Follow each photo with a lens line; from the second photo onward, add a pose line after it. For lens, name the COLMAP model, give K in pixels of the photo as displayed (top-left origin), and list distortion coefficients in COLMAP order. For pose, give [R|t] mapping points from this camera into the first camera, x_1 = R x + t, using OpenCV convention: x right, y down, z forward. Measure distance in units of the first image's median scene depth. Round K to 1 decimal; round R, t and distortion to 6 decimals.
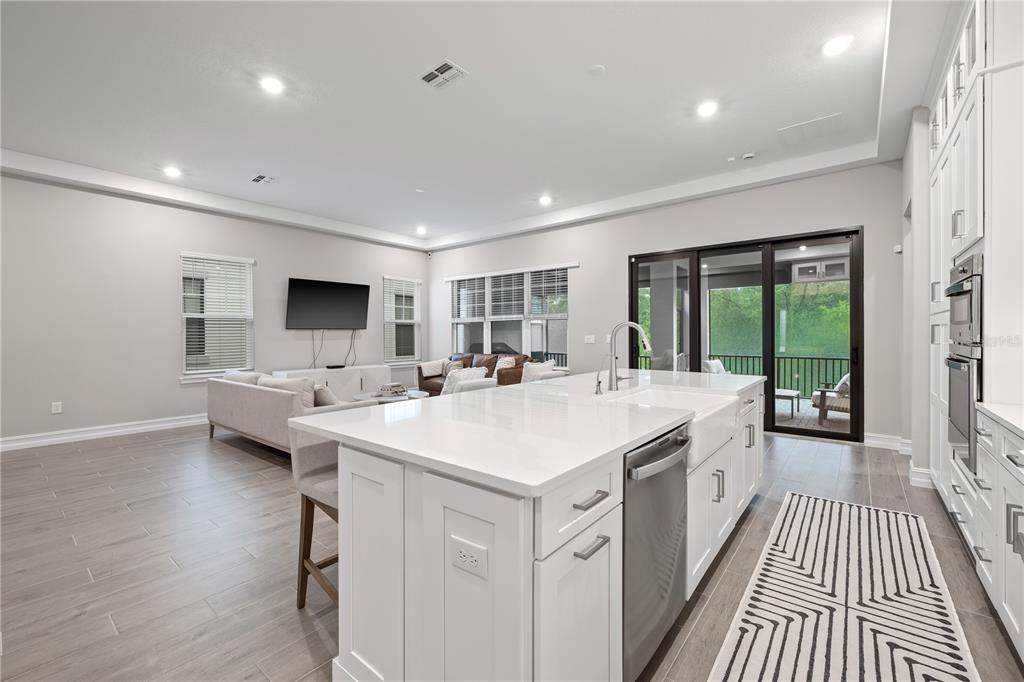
lens RADIAL K [[429.8, 0, 507.4], [0, 429.8, 336.4], [0, 0, 1]] dist [0.000899, -0.000063]
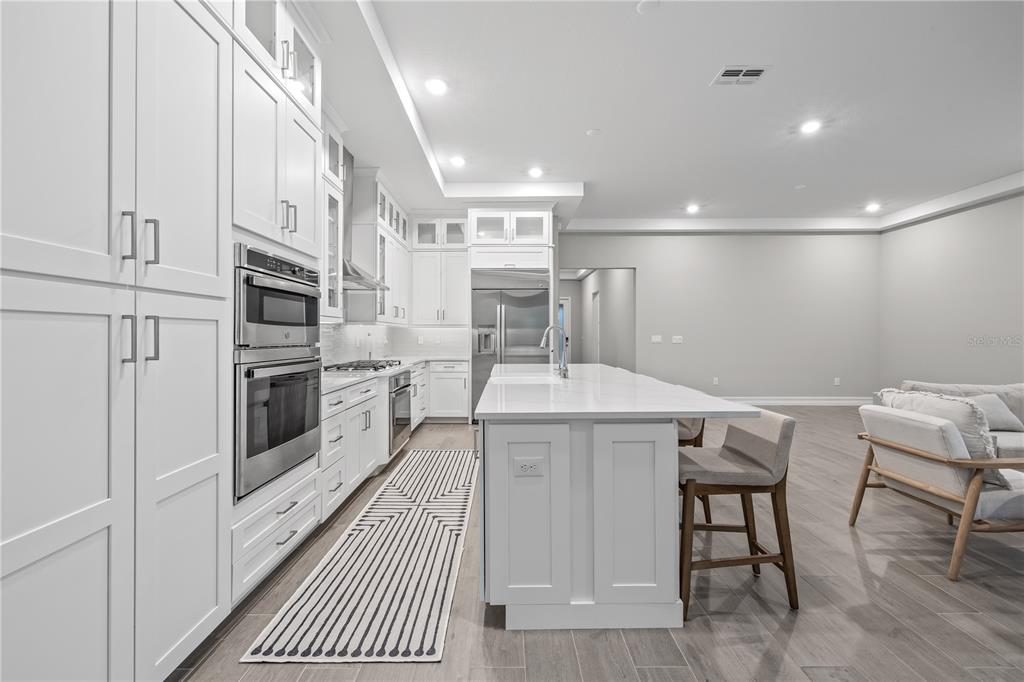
lens RADIAL K [[429.8, 0, 507.4], [0, 429.8, 336.4], [0, 0, 1]] dist [0.000899, -0.000063]
pose [[-0.772702, 0.006387, -0.634737, 0.448861], [0.002439, 0.999972, 0.007093, -0.003317], [0.634765, 0.003932, -0.772695, 0.709561]]
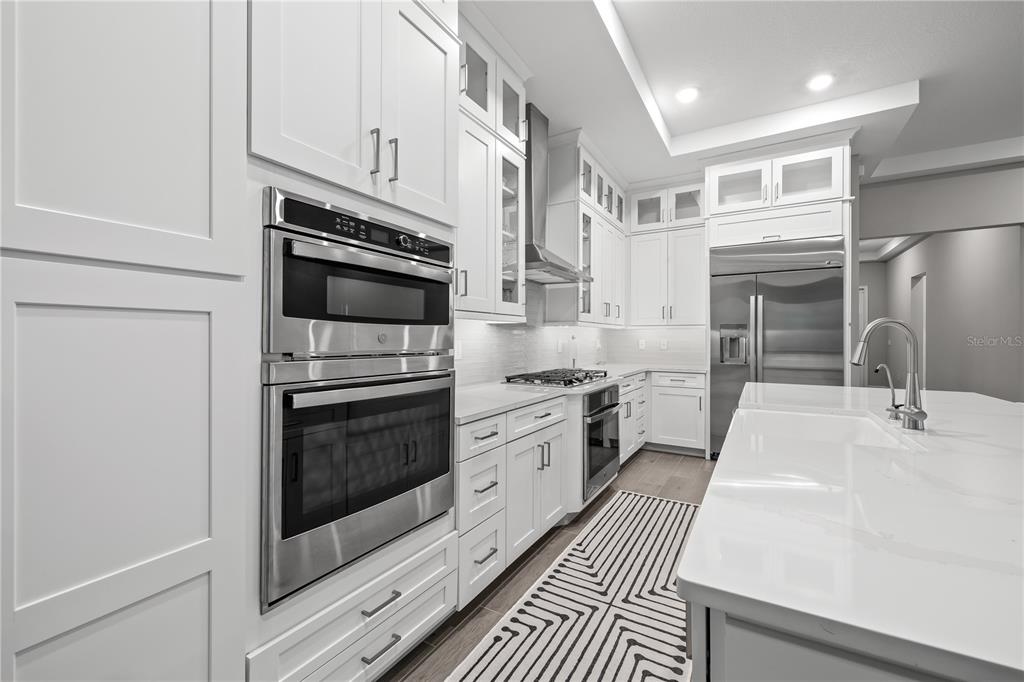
lens RADIAL K [[429.8, 0, 507.4], [0, 429.8, 336.4], [0, 0, 1]] dist [0.000899, -0.000063]
pose [[-0.988612, 0.000629, -0.150483, 0.343996], [0.000810, 0.999999, -0.001144, -0.002832], [0.150482, -0.001253, -0.988612, 0.573913]]
